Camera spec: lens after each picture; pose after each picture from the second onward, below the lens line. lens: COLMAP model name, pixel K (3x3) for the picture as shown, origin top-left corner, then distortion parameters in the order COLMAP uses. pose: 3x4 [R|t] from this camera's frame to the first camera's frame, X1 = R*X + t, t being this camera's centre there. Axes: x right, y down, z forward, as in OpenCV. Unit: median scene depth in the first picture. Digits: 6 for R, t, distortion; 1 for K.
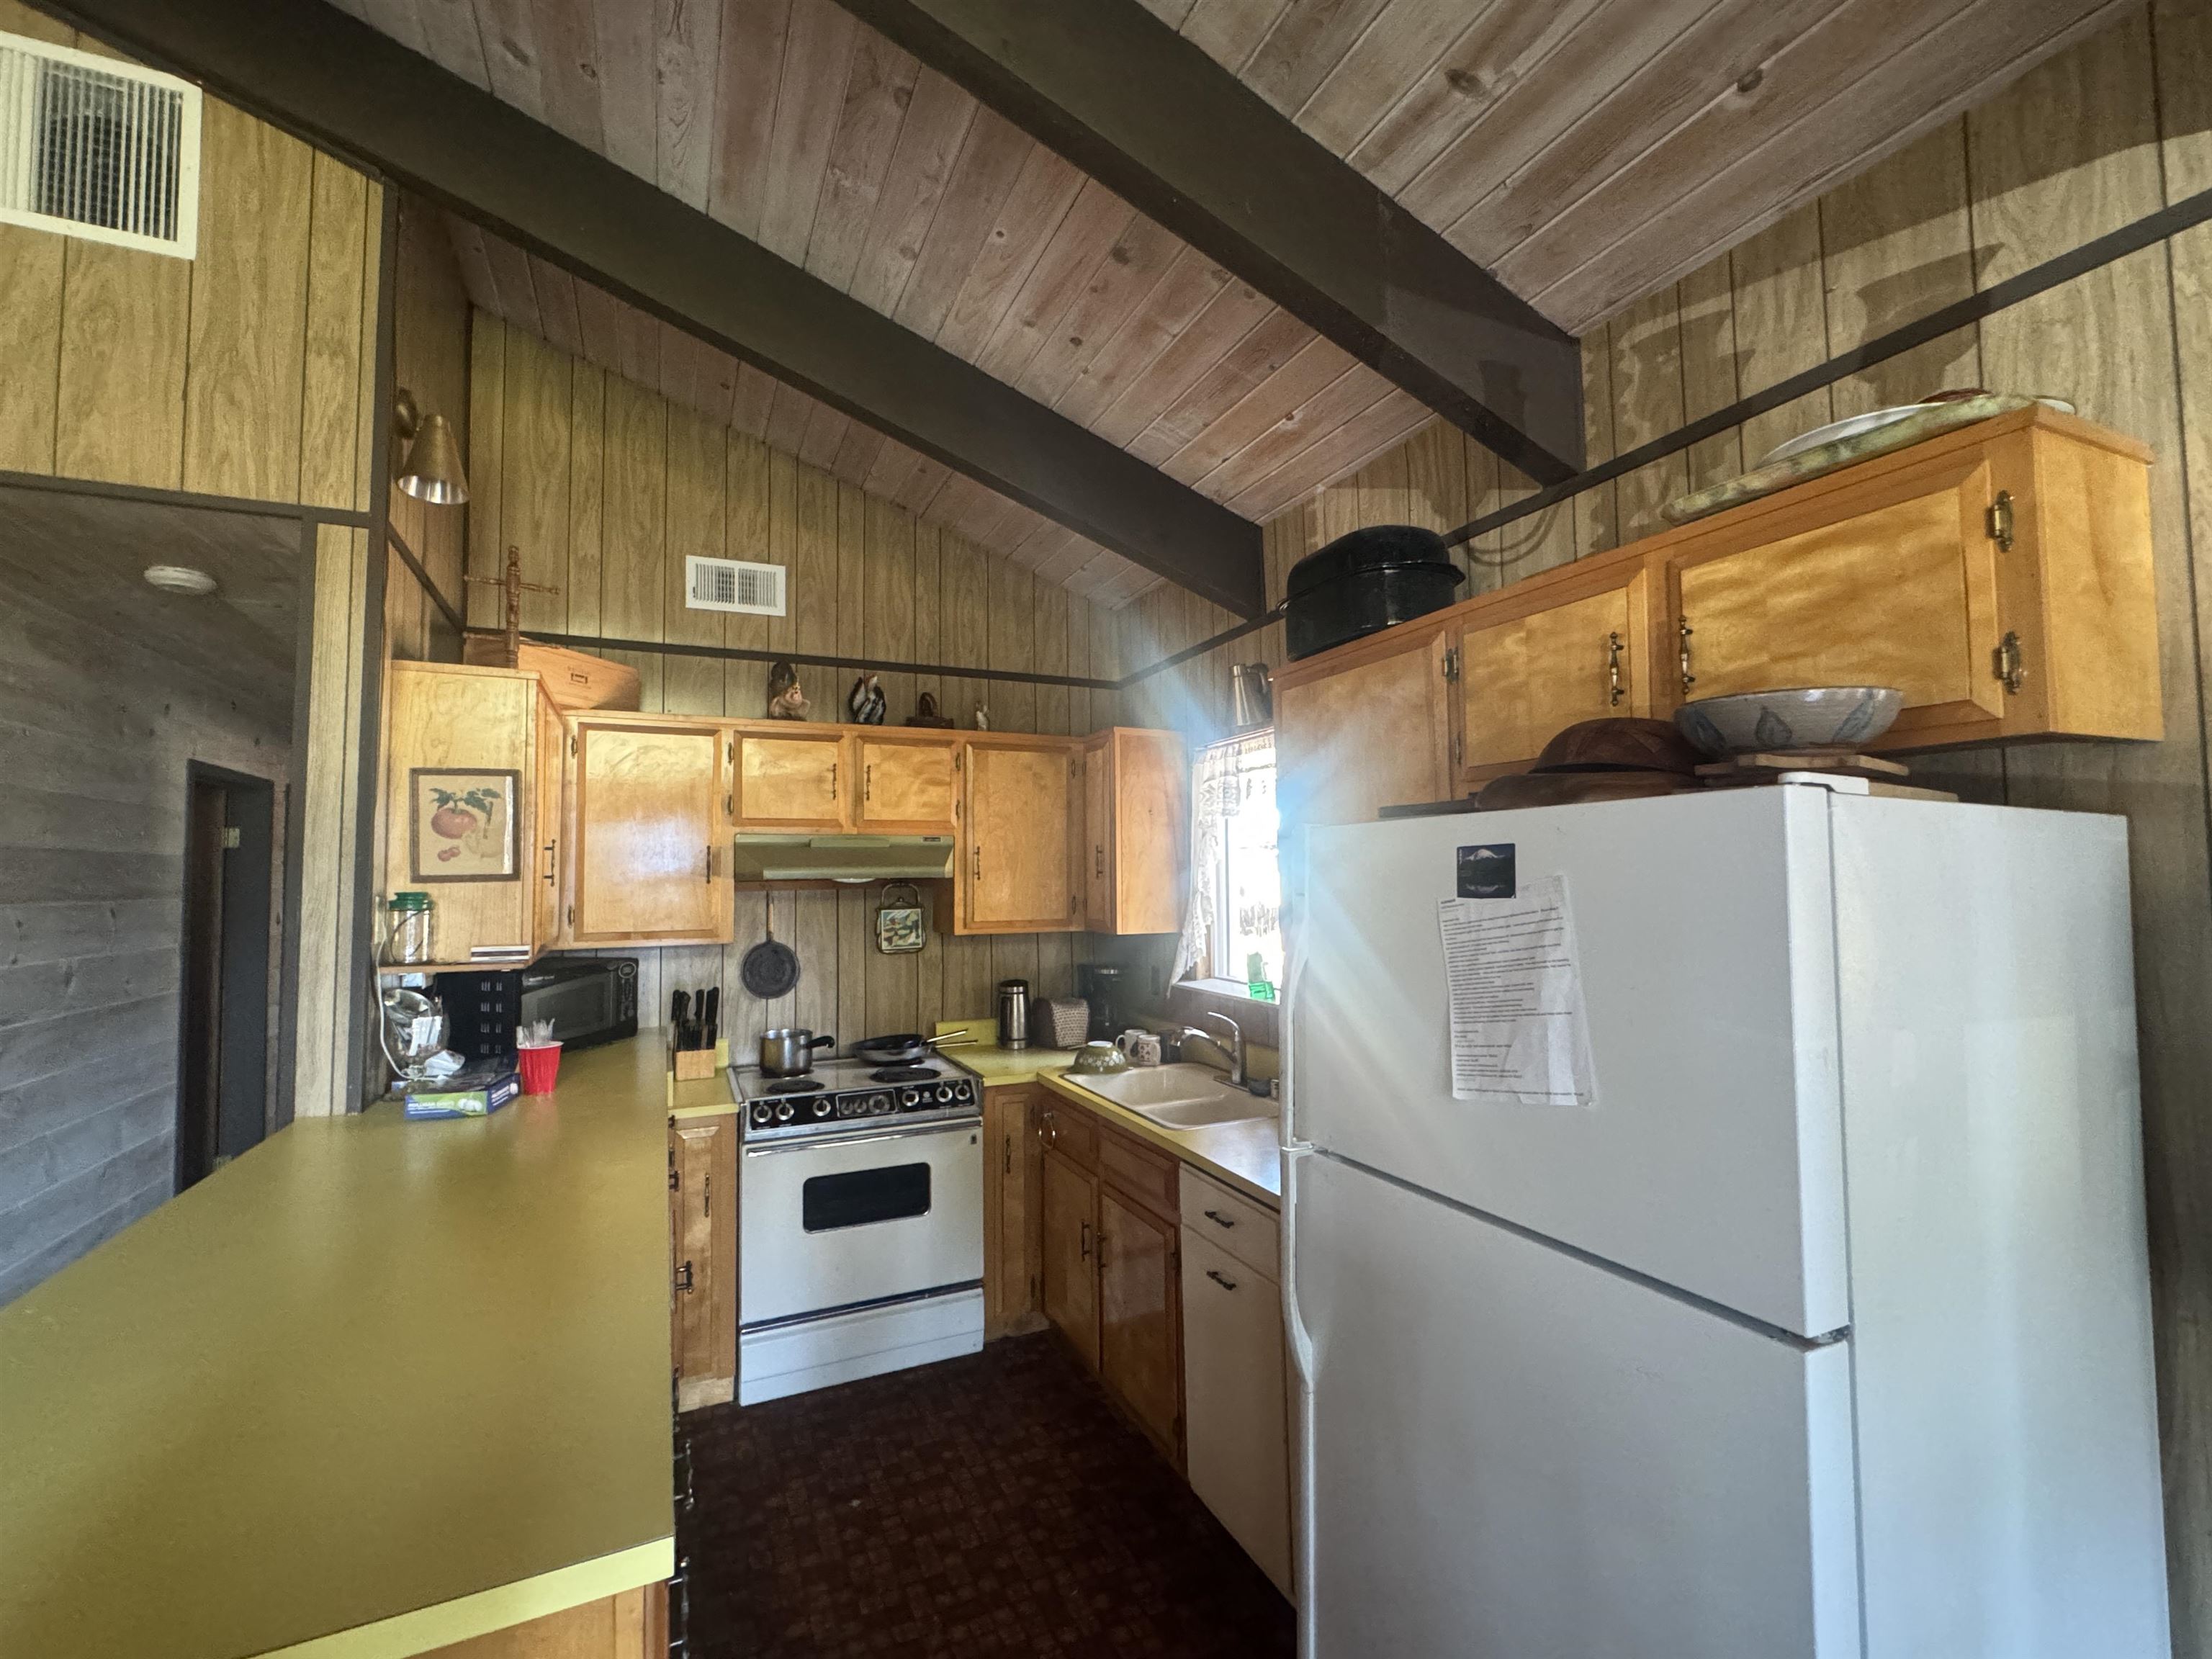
lens RADIAL K [[953.4, 0, 1106.0], [0, 953.4, 829.5], [0, 0, 1]] dist [-0.001622, -0.000316]
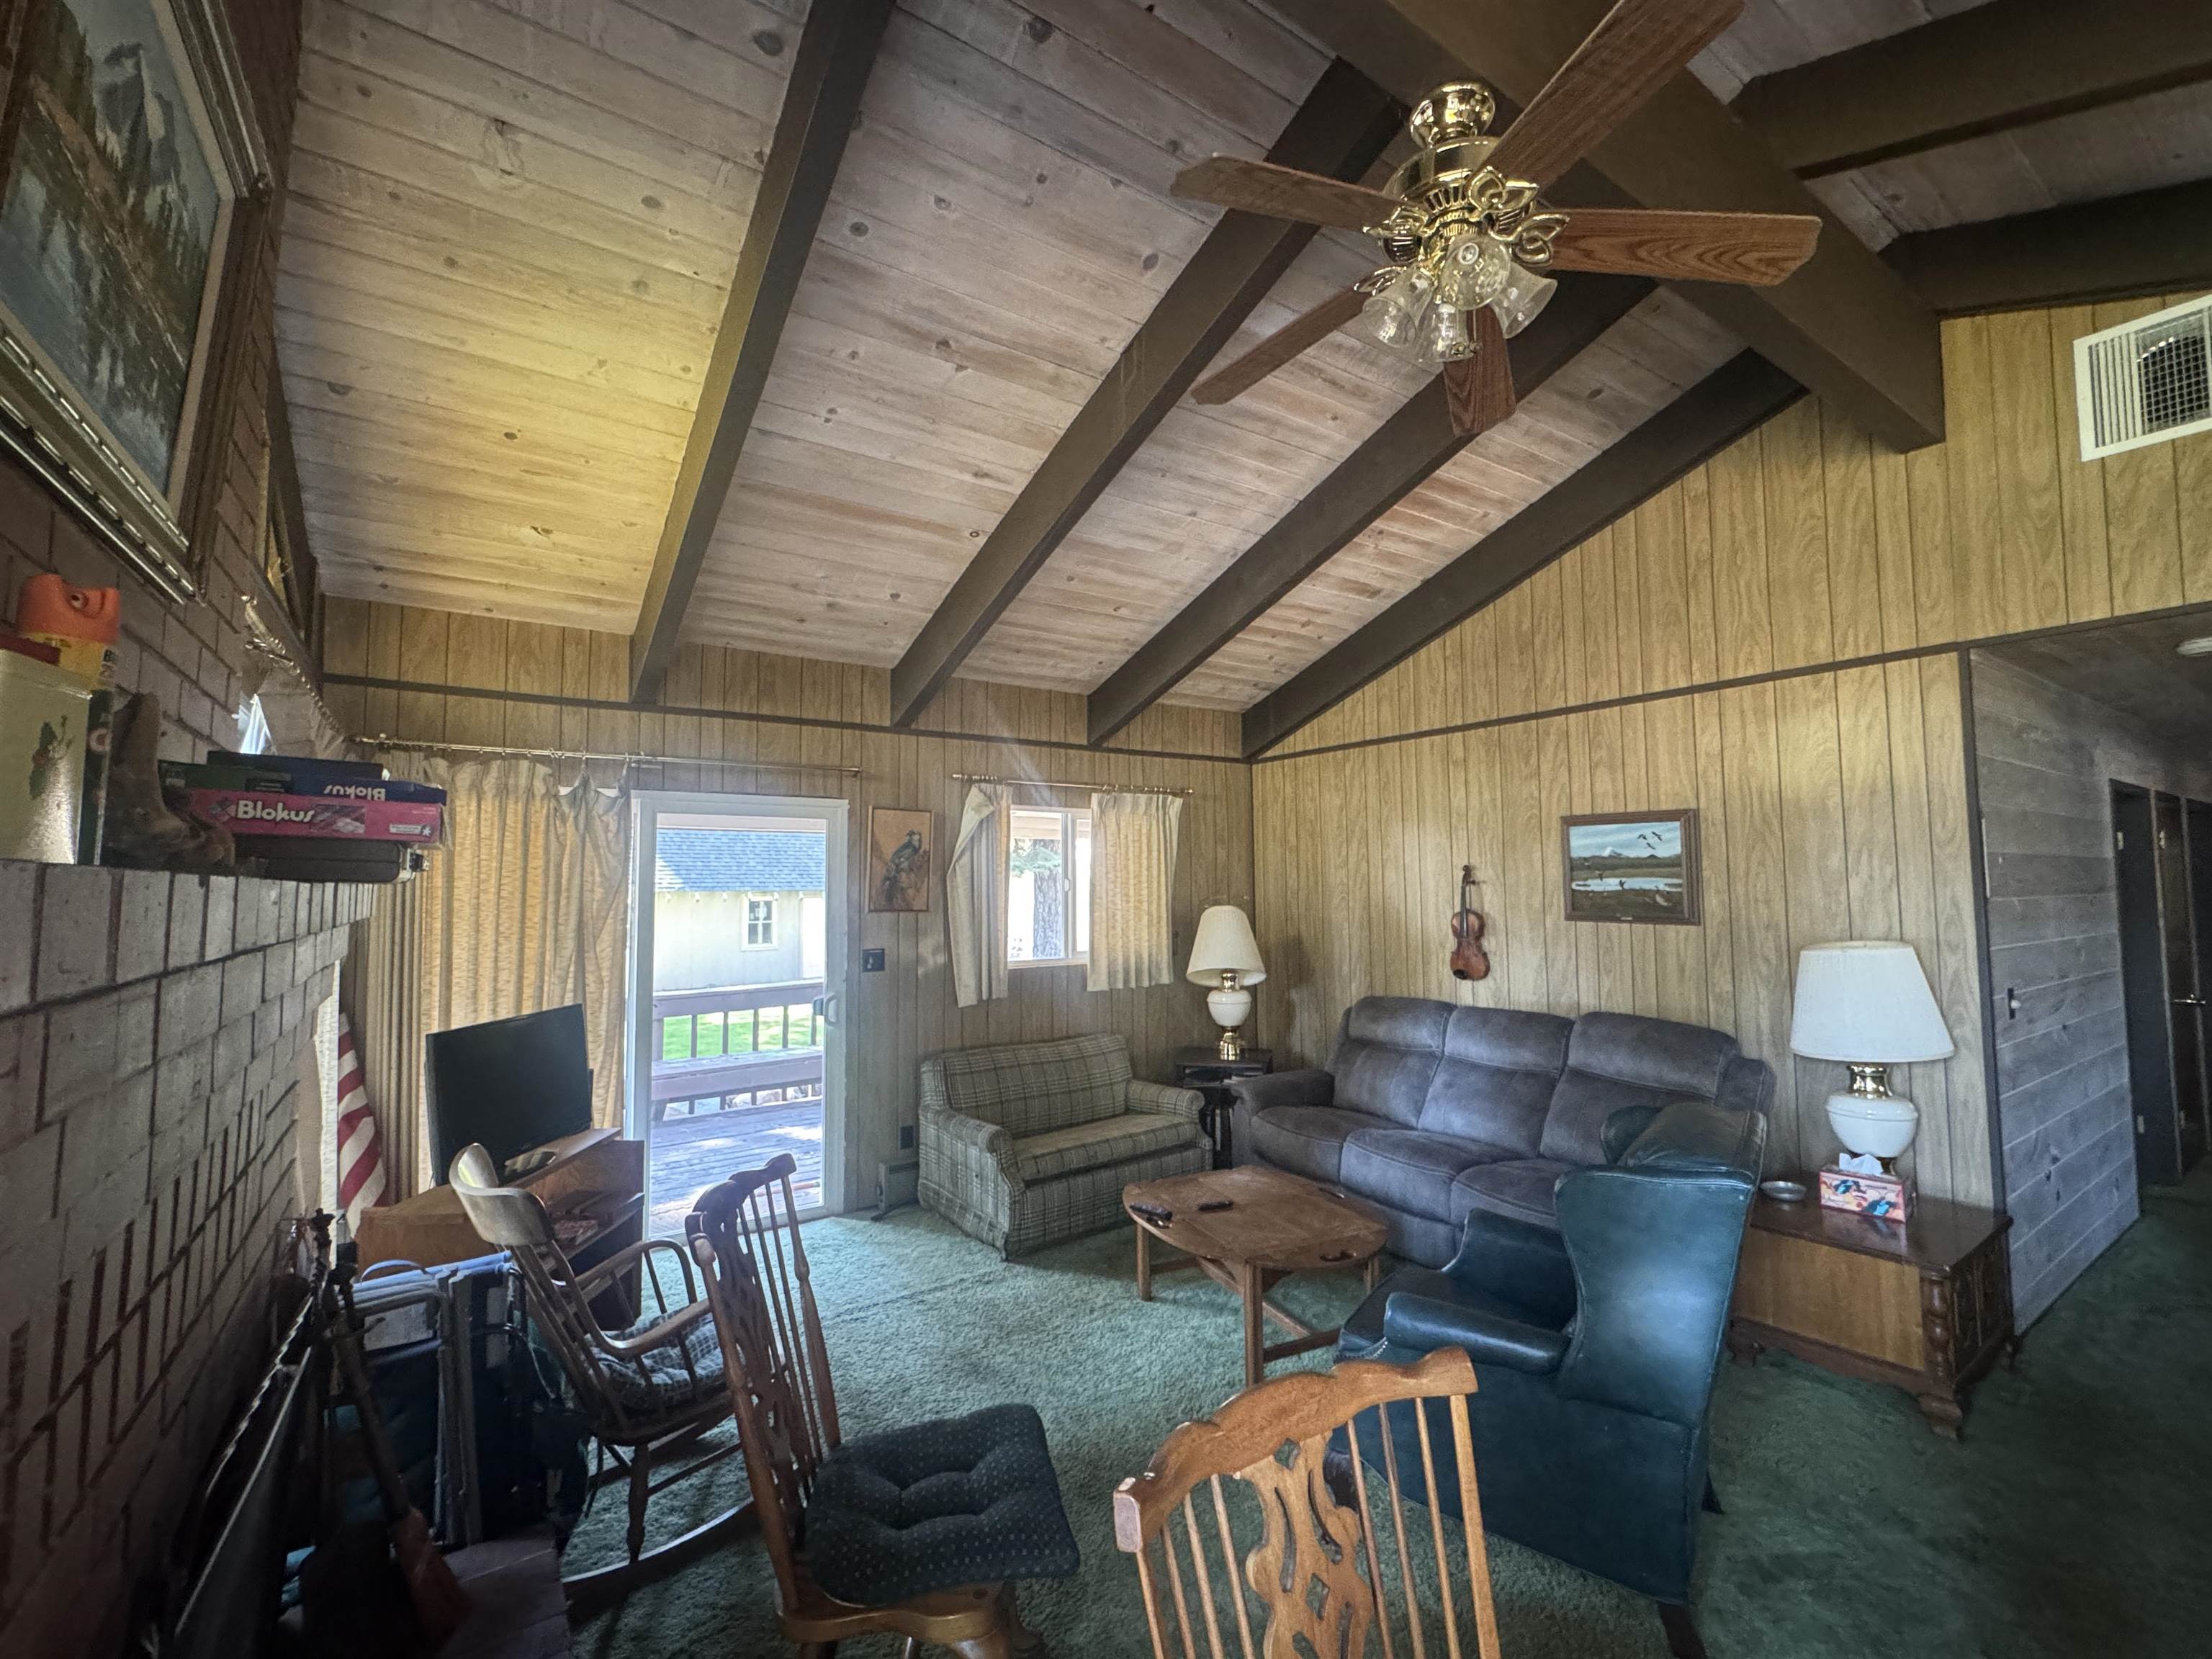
lens RADIAL K [[953.4, 0, 1106.0], [0, 953.4, 829.5], [0, 0, 1]] dist [-0.001622, -0.000316]
pose [[0.162316, -0.049505, -0.985496, 0.030126], [0.055863, 0.997600, -0.040912, -0.035682], [0.985156, -0.048412, 0.164692, -0.544624]]
